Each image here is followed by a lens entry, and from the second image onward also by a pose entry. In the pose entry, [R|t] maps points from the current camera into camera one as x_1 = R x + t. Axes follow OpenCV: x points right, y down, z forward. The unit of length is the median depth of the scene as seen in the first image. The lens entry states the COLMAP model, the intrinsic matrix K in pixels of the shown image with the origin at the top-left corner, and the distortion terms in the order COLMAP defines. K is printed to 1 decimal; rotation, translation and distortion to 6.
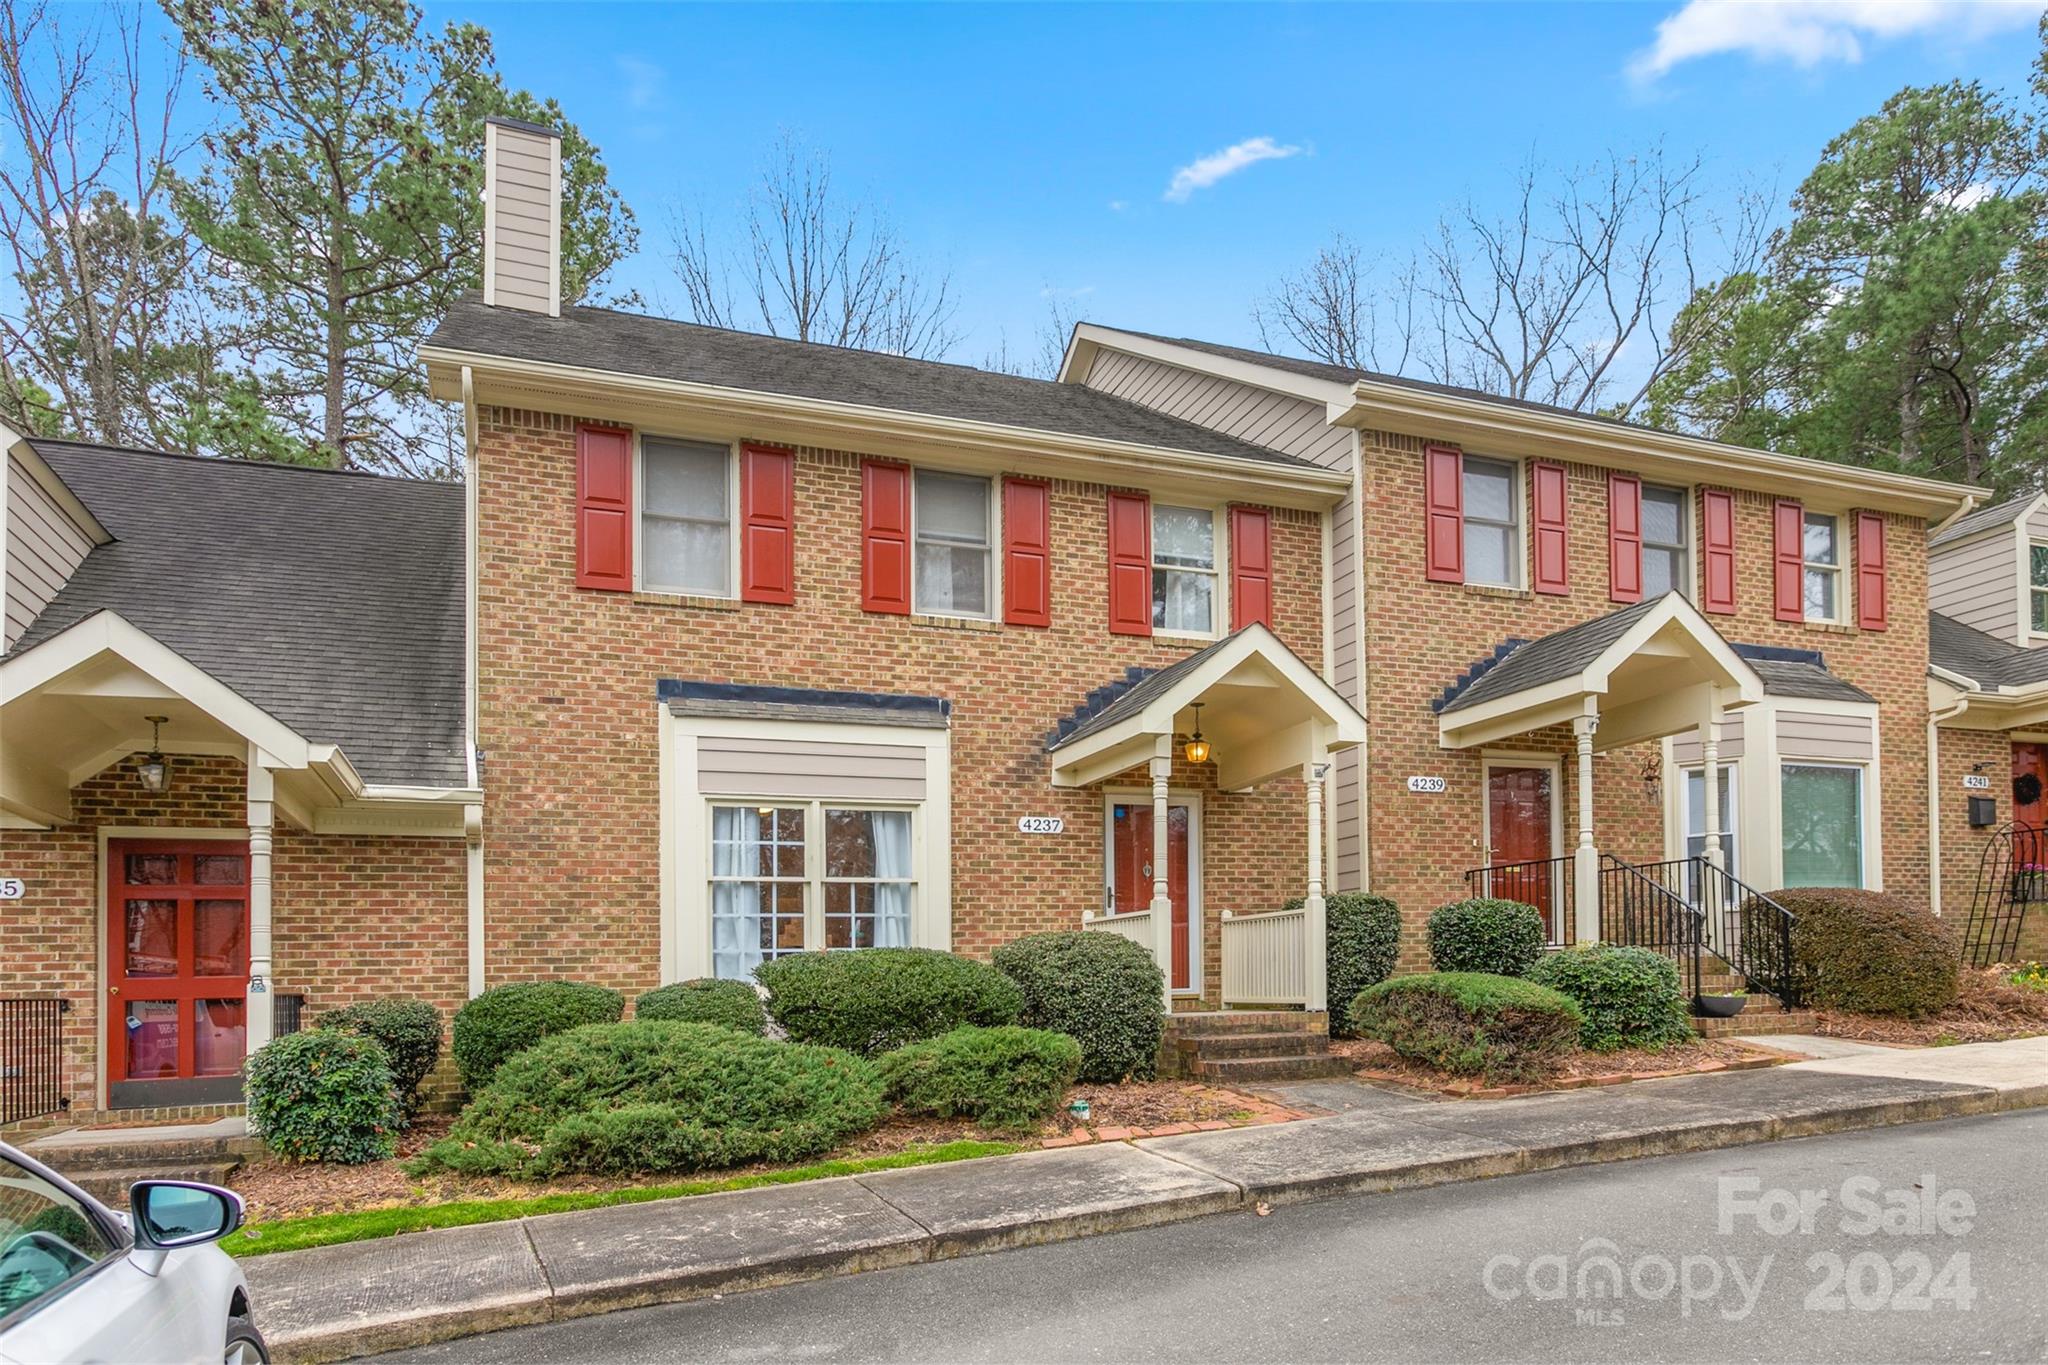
lens RADIAL K [[1253.5, 0, 1025.5], [0, 1253.5, 694.0], [0, 0, 1]] dist [-0.004594, 0.005364]
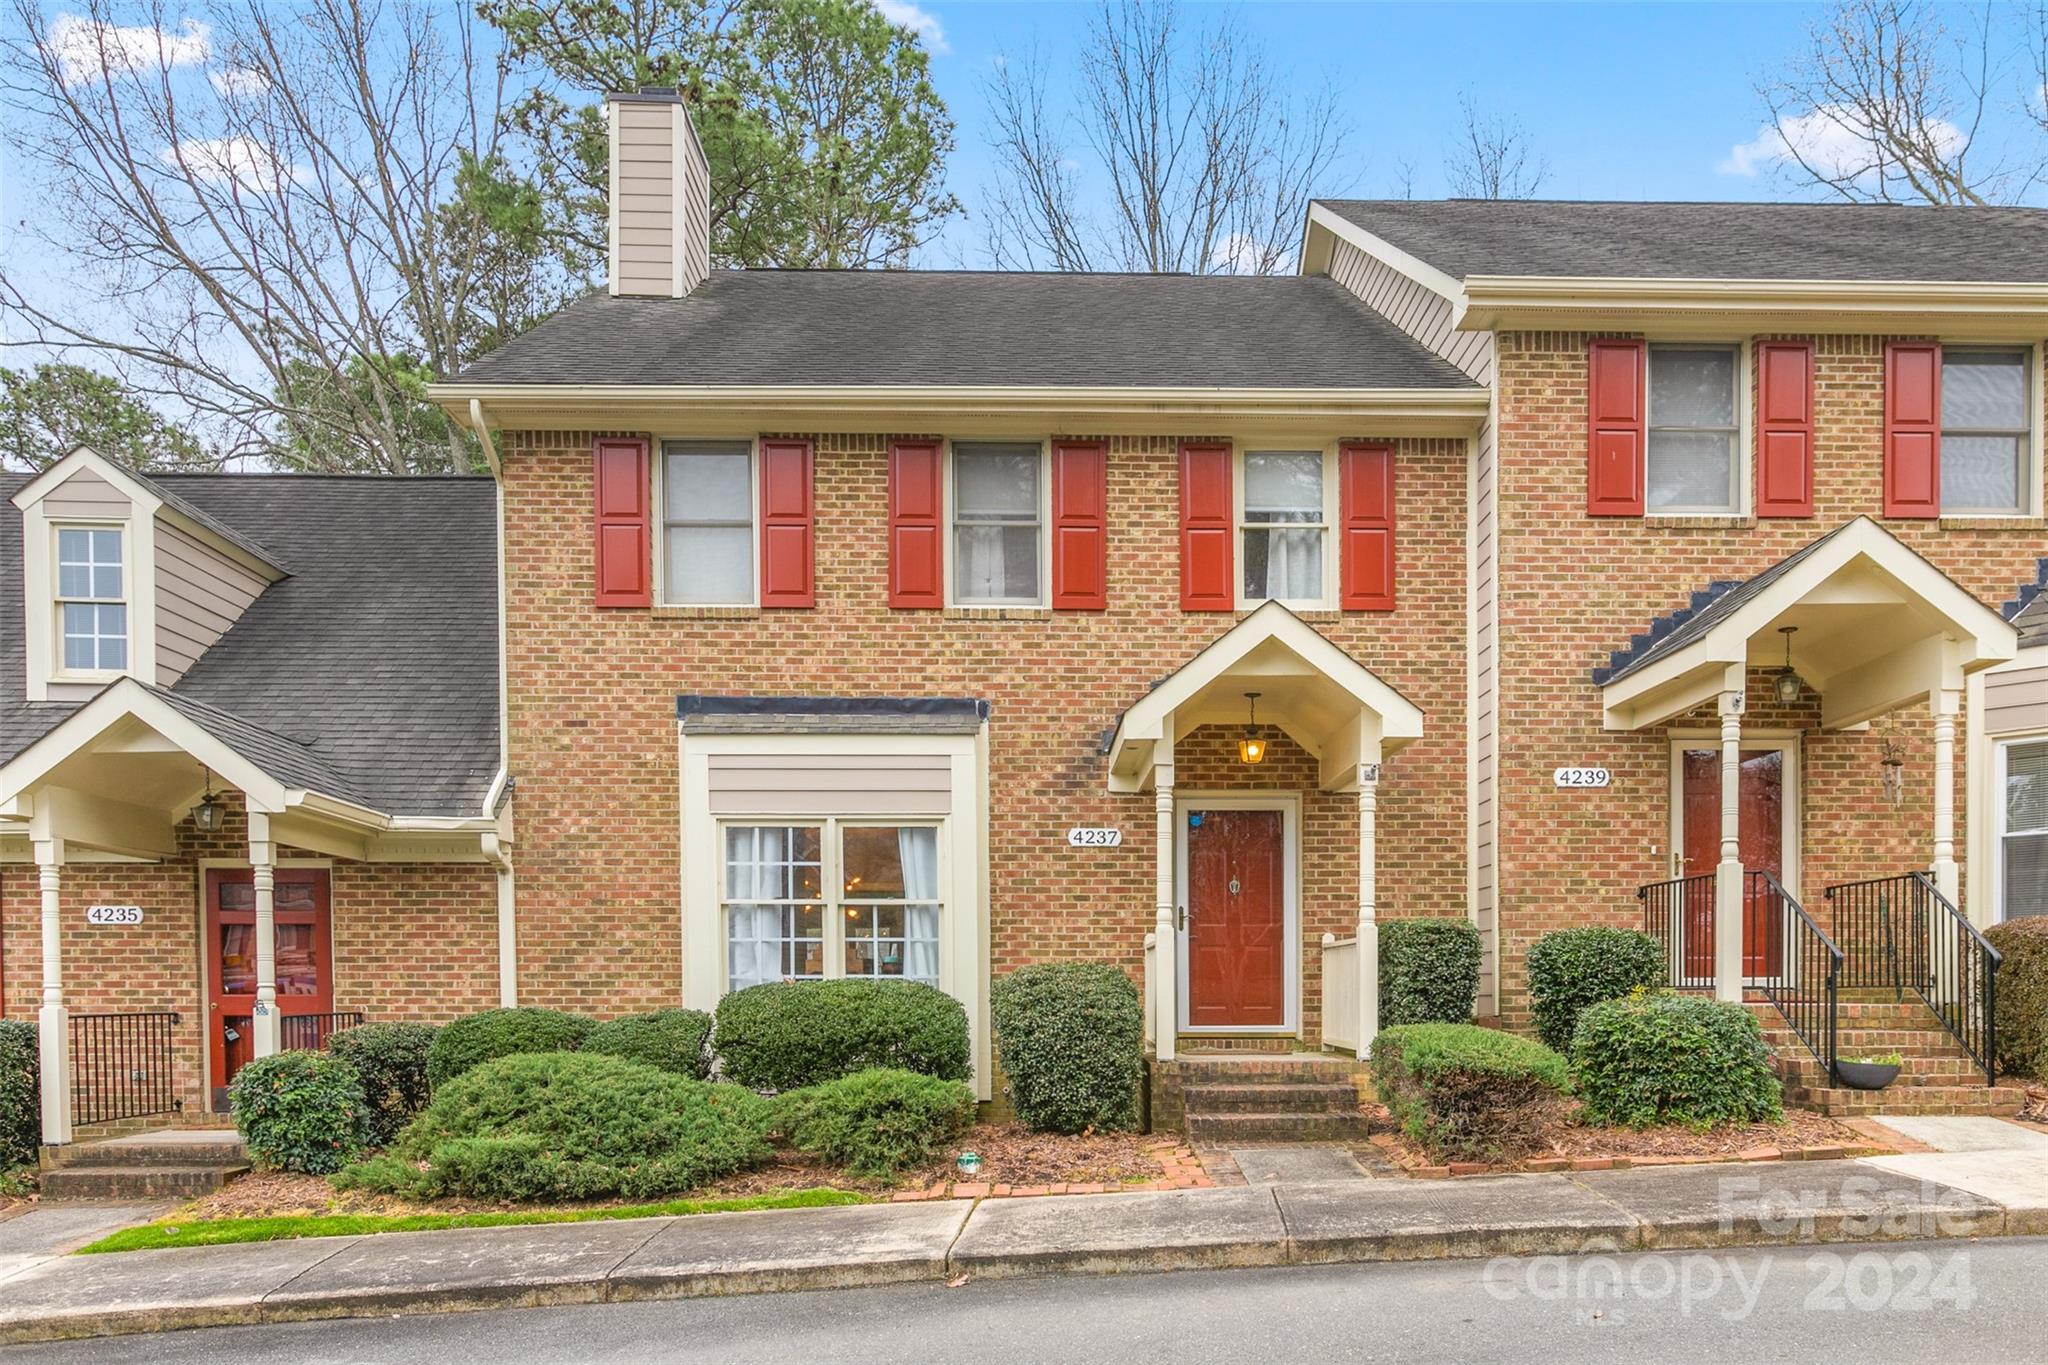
lens RADIAL K [[1536.3, 0, 1024.0], [0, 1536.3, 682.5], [0, 0, 1]] dist [0.001752, -0.003089]
pose [[0.942985, -0.045818, -0.329668, 0.356787], [0.057237, 0.998047, 0.025010, -0.037052], [0.327878, -0.042453, 0.943766, -0.034377]]
